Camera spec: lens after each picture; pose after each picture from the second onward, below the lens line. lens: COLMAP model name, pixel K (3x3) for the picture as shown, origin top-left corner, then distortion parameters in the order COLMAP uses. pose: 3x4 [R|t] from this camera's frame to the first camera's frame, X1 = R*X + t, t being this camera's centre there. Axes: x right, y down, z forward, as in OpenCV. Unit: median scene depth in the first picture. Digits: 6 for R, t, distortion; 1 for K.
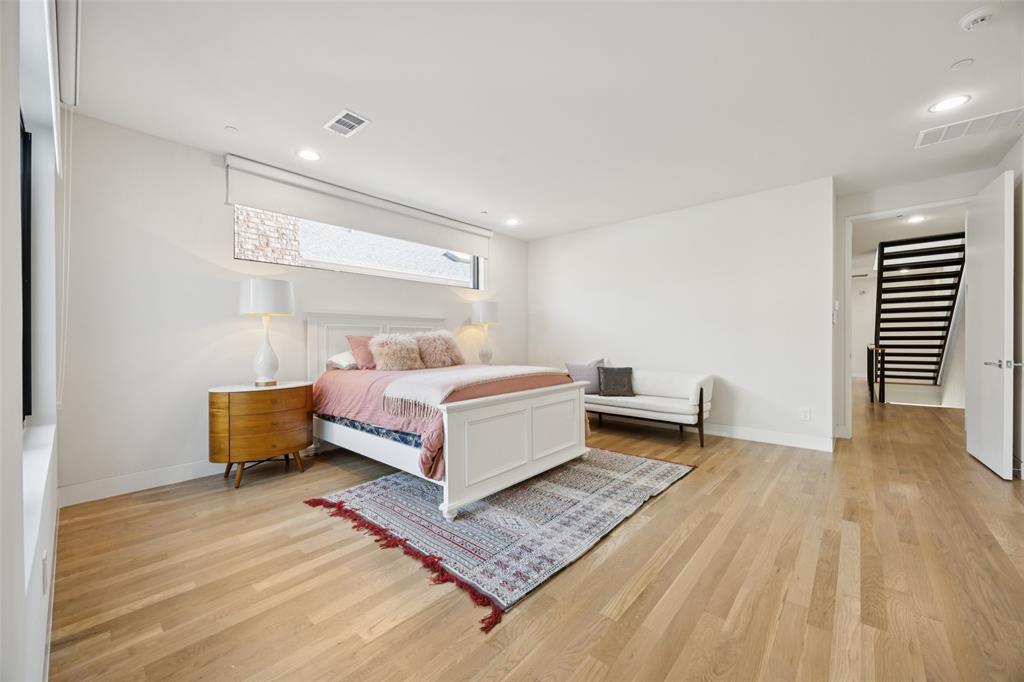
lens RADIAL K [[392.2, 0, 512.0], [0, 392.2, 341.0], [0, 0, 1]] dist [-0.000268, -0.000011]
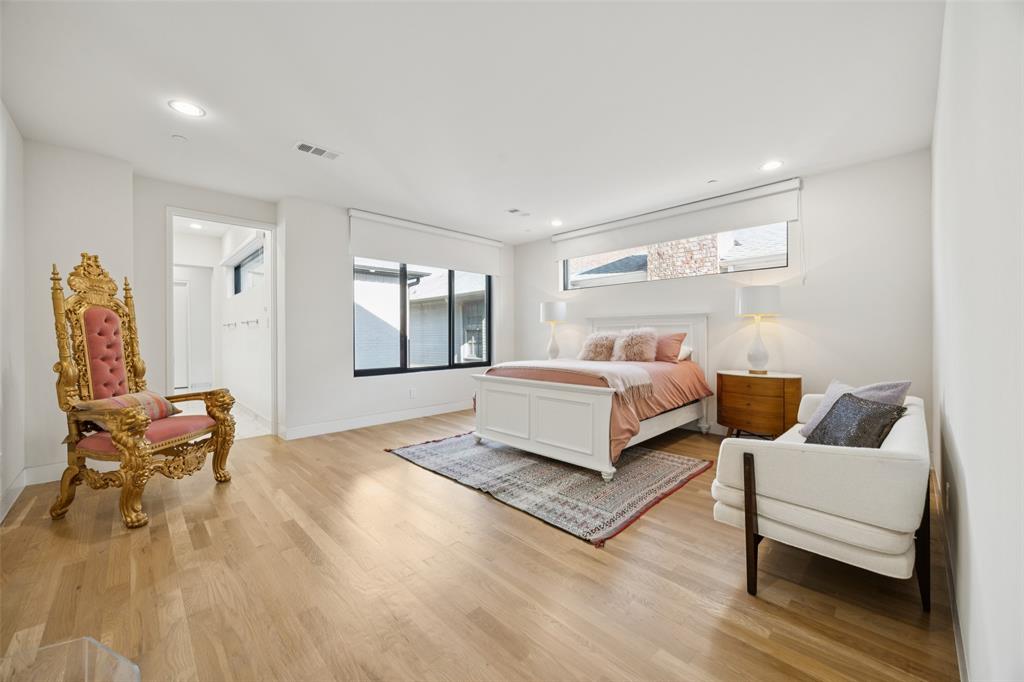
lens RADIAL K [[390.7, 0, 513.0], [0, 390.7, 335.2], [0, 0, 1]] dist [-0.001879, -0.000150]
pose [[-0.074340, 0.004019, -0.997225, 1.178963], [-0.002024, 0.999989, 0.004181, -0.013884], [0.997231, 0.002329, -0.074331, 0.986213]]
